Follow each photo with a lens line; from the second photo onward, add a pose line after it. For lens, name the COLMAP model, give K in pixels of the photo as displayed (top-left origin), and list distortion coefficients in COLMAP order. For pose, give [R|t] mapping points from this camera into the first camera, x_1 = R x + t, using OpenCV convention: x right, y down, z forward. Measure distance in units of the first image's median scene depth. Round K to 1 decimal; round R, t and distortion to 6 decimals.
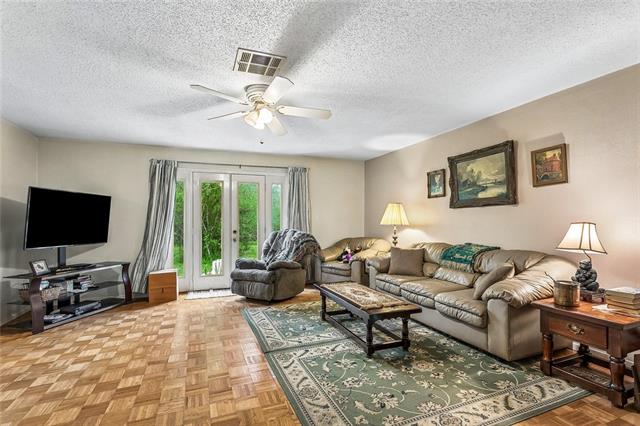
lens RADIAL K [[303.7, 0, 316.0], [0, 303.7, 215.6], [0, 0, 1]] dist [-0.002588, -0.000661]
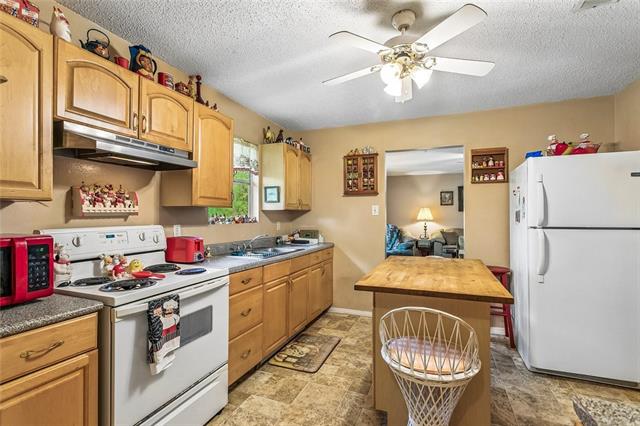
lens RADIAL K [[303.7, 0, 317.9], [0, 303.7, 213.3], [0, 0, 1]] dist [-0.002588, -0.000661]
pose [[0.691938, 0.009633, 0.721893, -1.940958], [-0.017555, 0.999840, 0.003484, -0.000102], [-0.721744, -0.015084, 0.691996, 0.307904]]
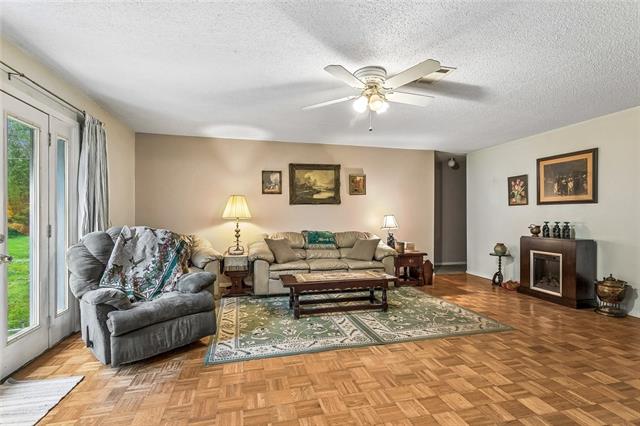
lens RADIAL K [[303.7, 0, 319.7], [0, 303.7, 214.6], [0, 0, 1]] dist [-0.002588, -0.000661]
pose [[0.129794, 0.009894, 0.991492, -0.900499], [-0.018529, 0.999800, -0.007552, 0.030335], [-0.991368, -0.017392, 0.129951, 0.820702]]
